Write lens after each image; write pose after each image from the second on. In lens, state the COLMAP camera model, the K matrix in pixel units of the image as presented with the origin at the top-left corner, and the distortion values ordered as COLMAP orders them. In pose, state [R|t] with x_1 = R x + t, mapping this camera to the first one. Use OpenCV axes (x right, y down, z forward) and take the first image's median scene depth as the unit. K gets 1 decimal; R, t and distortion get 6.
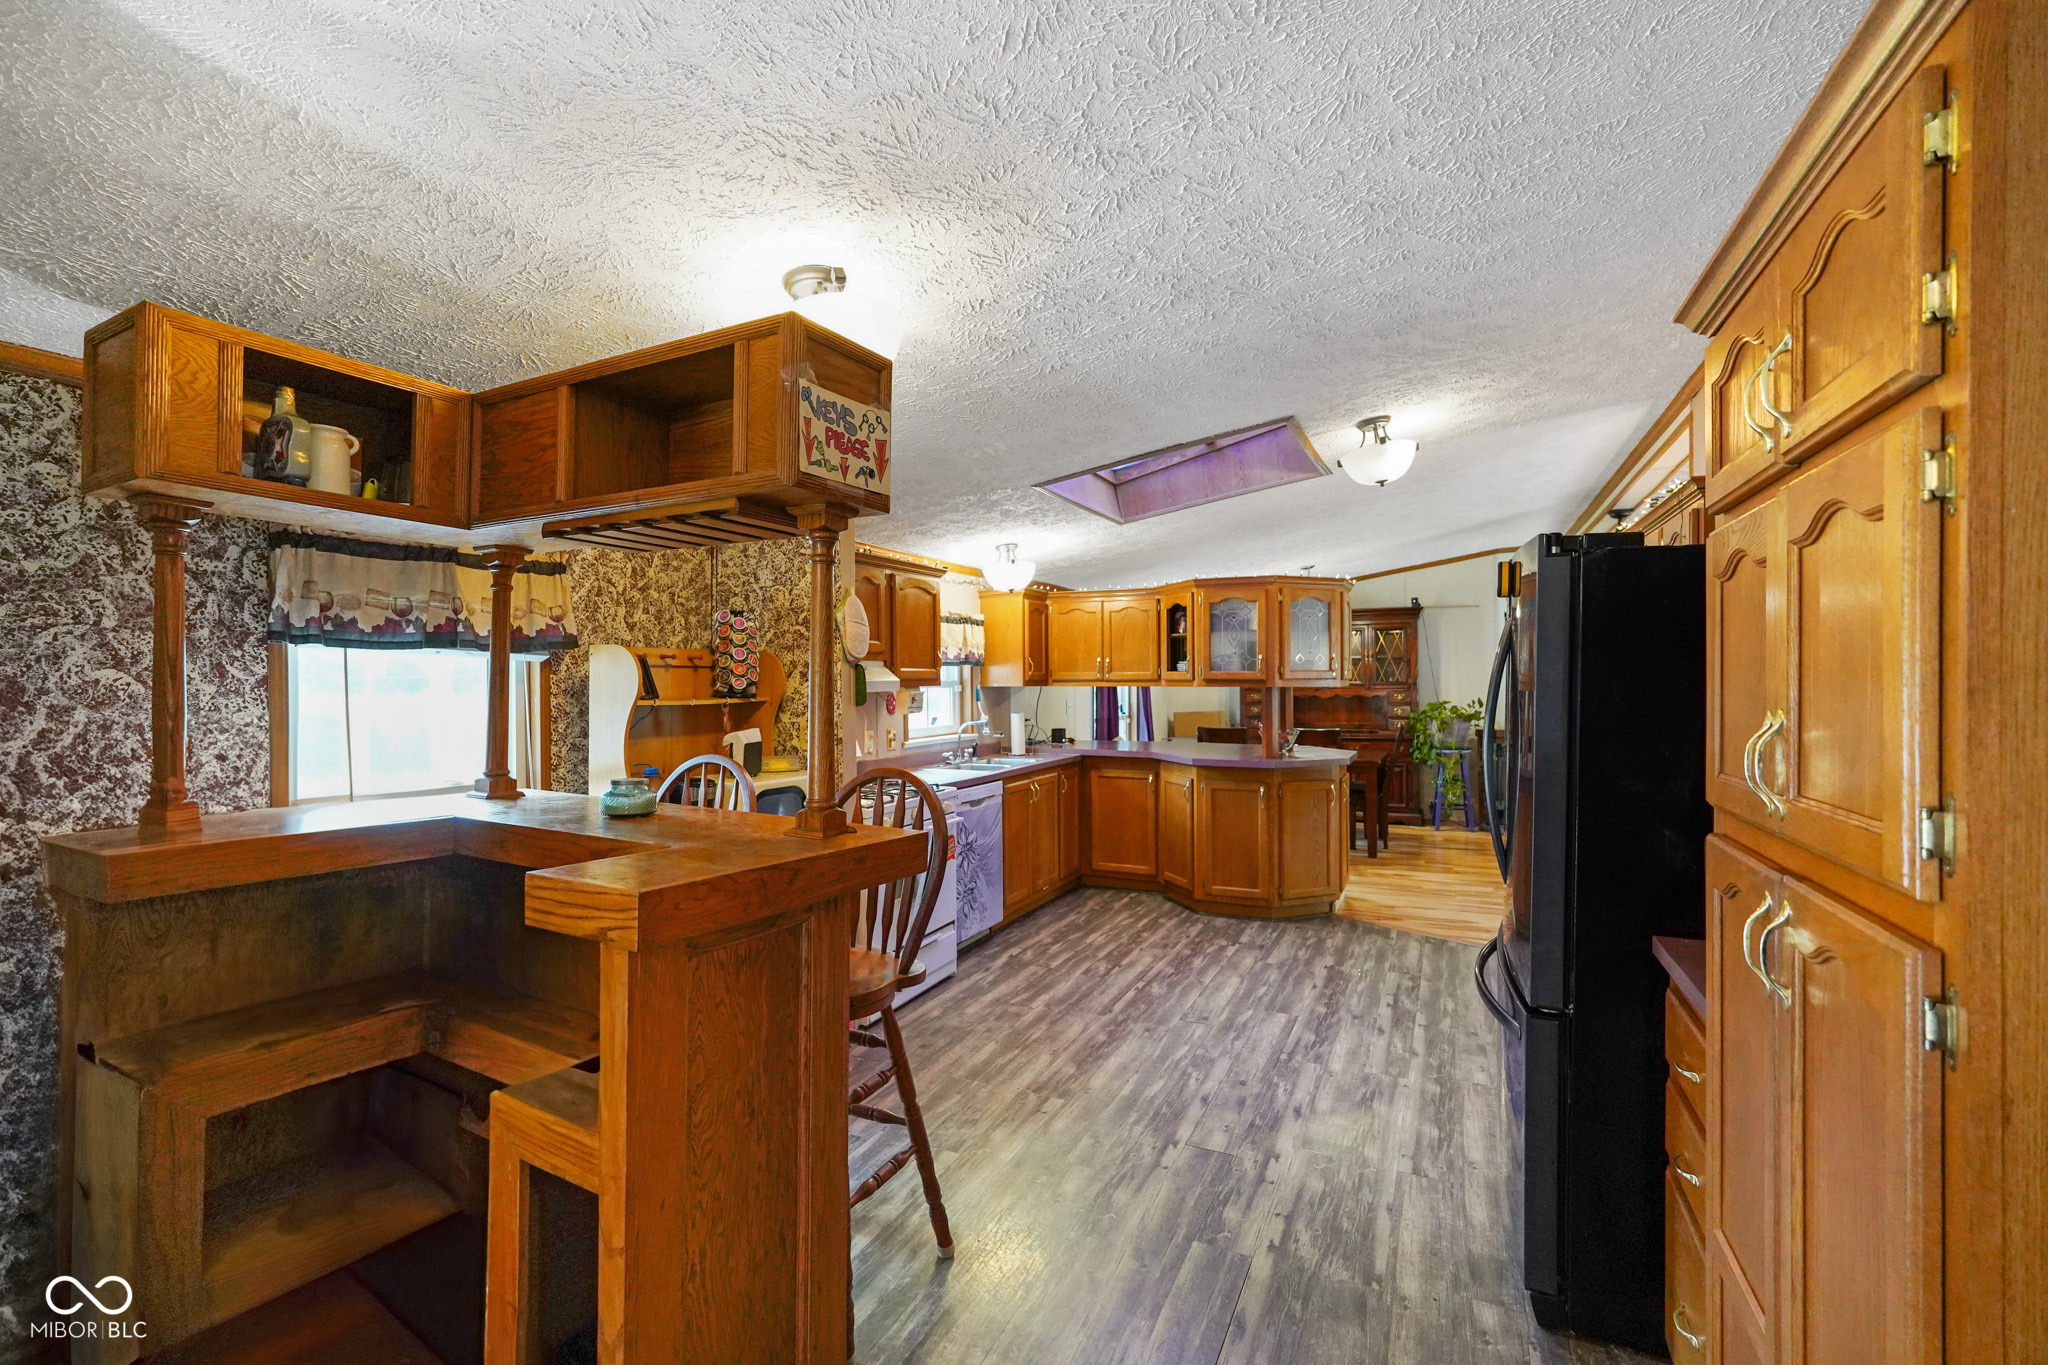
lens RADIAL K [[912.3, 0, 1019.6], [0, 912.3, 676.1], [0, 0, 1]] dist [-0.021887, 0.011300]
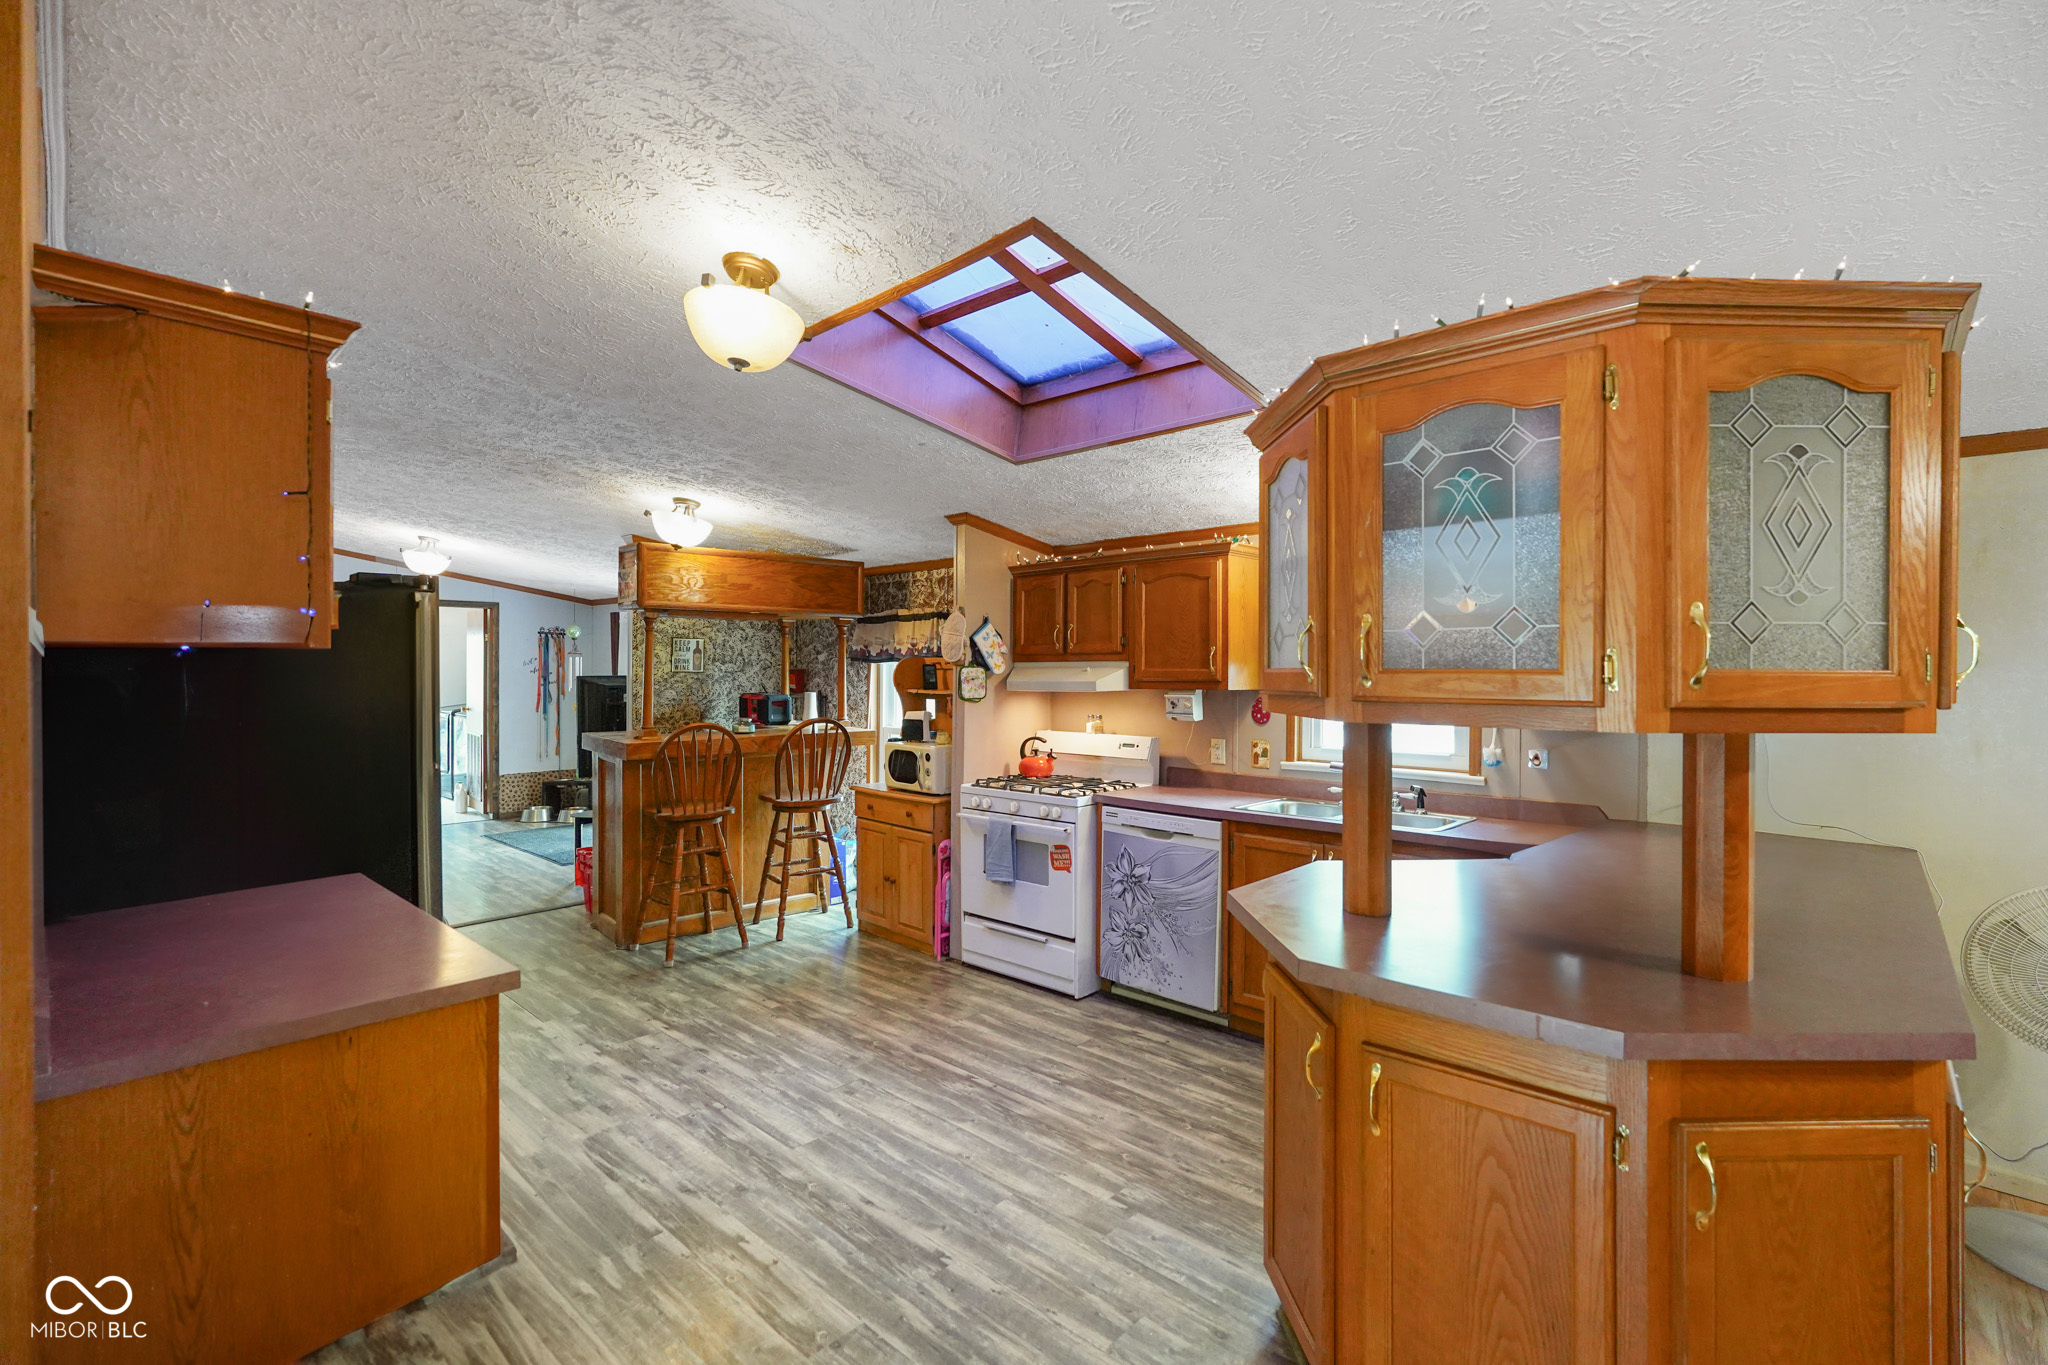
lens RADIAL K [[912.3, 0, 1019.6], [0, 912.3, 676.1], [0, 0, 1]] dist [-0.021887, 0.011300]
pose [[-0.307232, 0.004821, -0.951622, 0.893776], [-0.000763, 0.999986, 0.005312, -0.006572], [0.951634, 0.002358, -0.307224, 1.329057]]
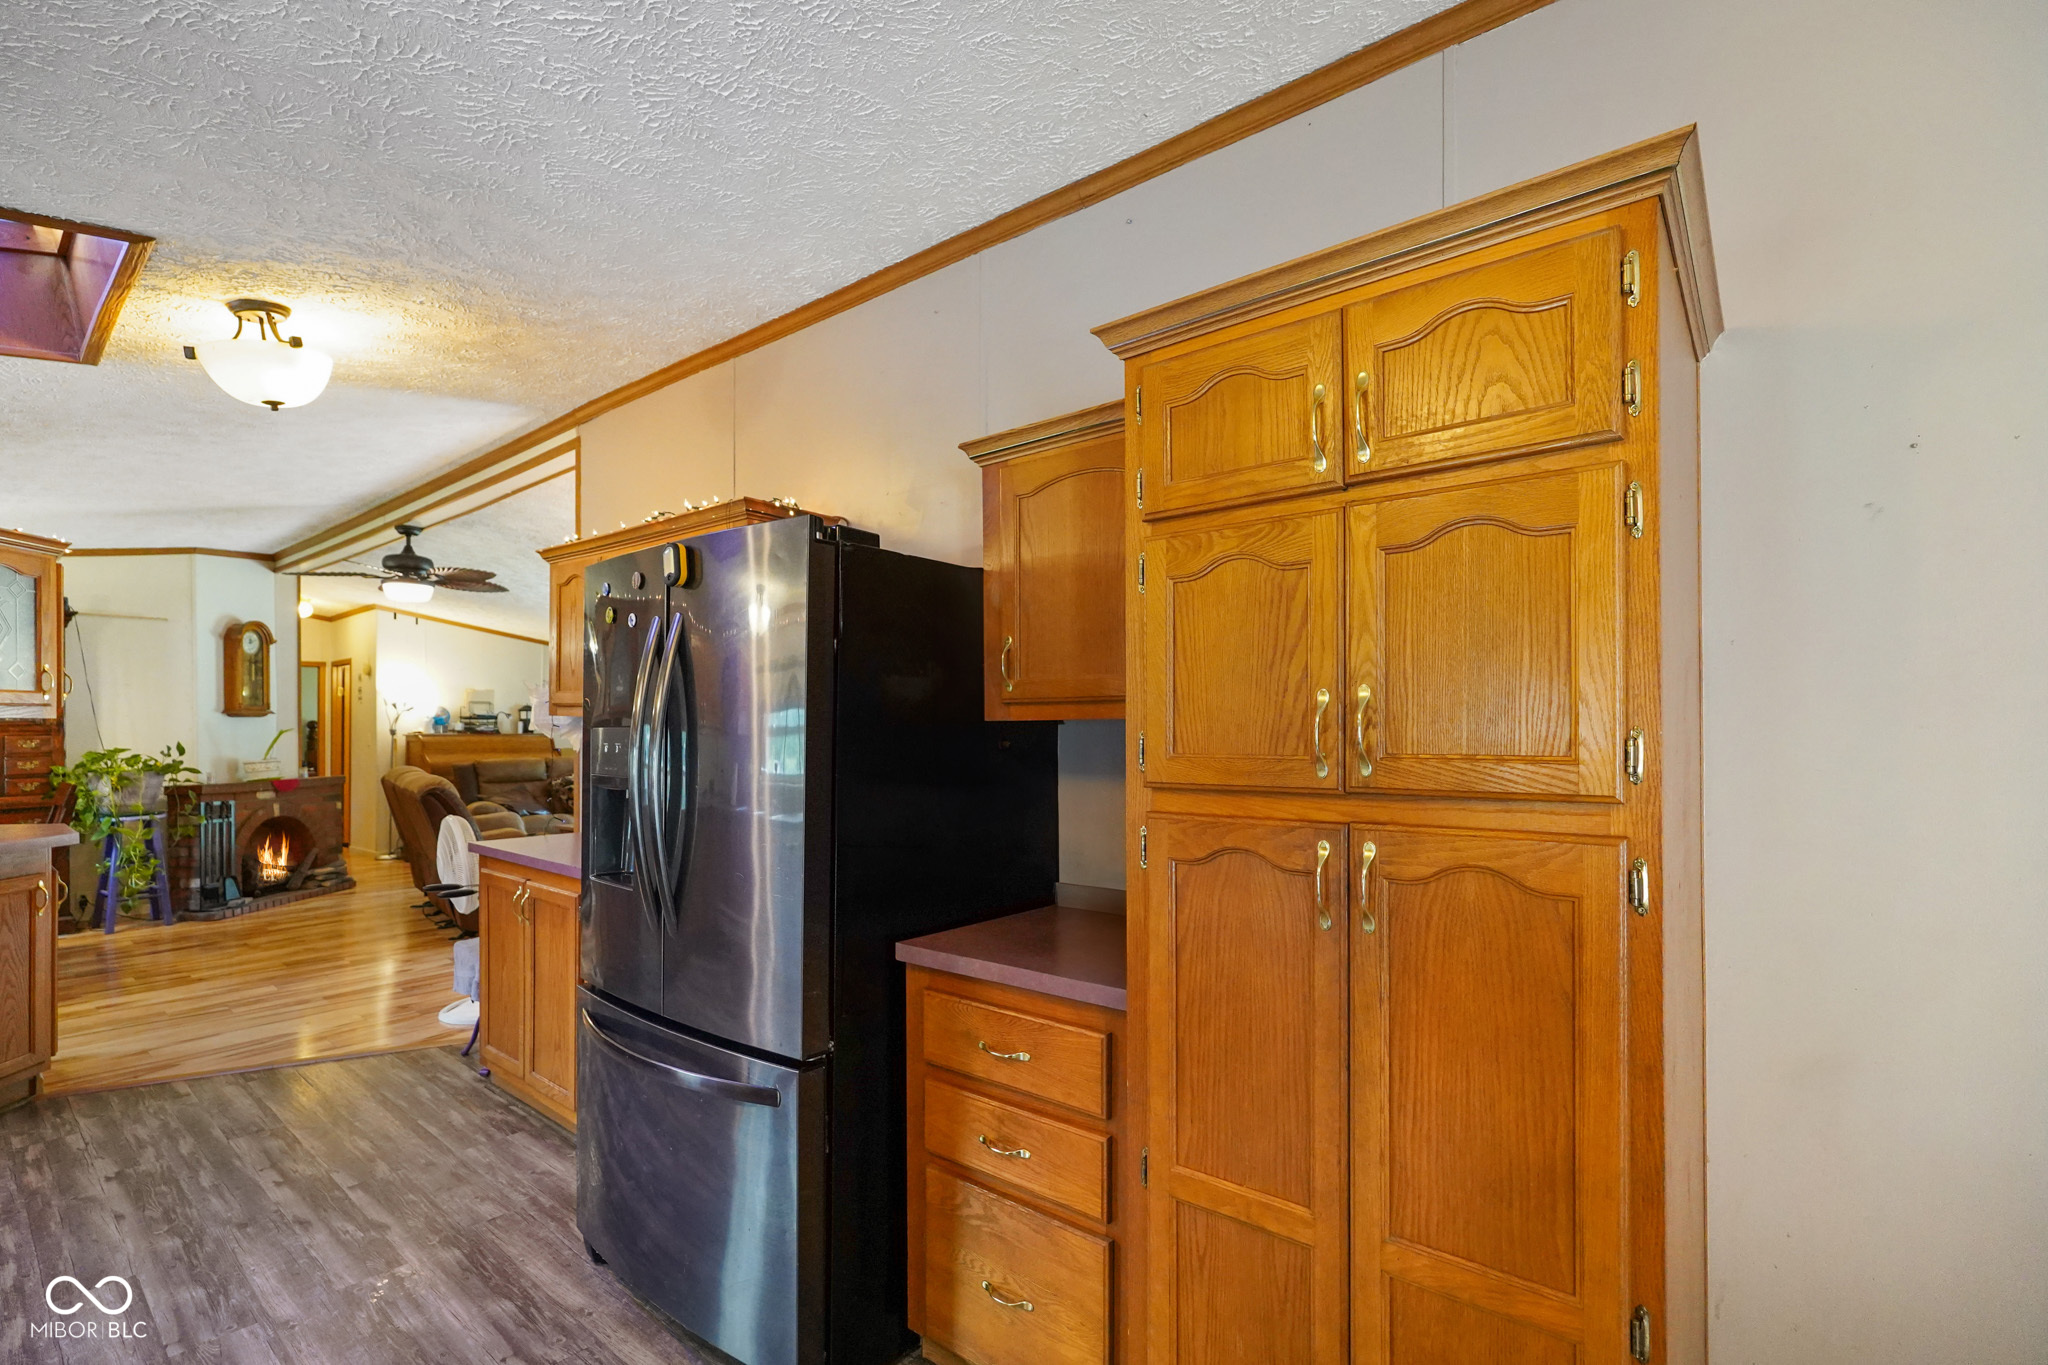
lens RADIAL K [[936.9, 0, 1019.6], [0, 936.9, 722.9], [0, 0, 1]] dist [-0.023359, 0.011609]
pose [[0.246110, 0.002512, 0.969239, -0.122445], [0.002297, 0.999992, -0.003175, 0.023693], [-0.969239, 0.003008, 0.246102, 0.291824]]
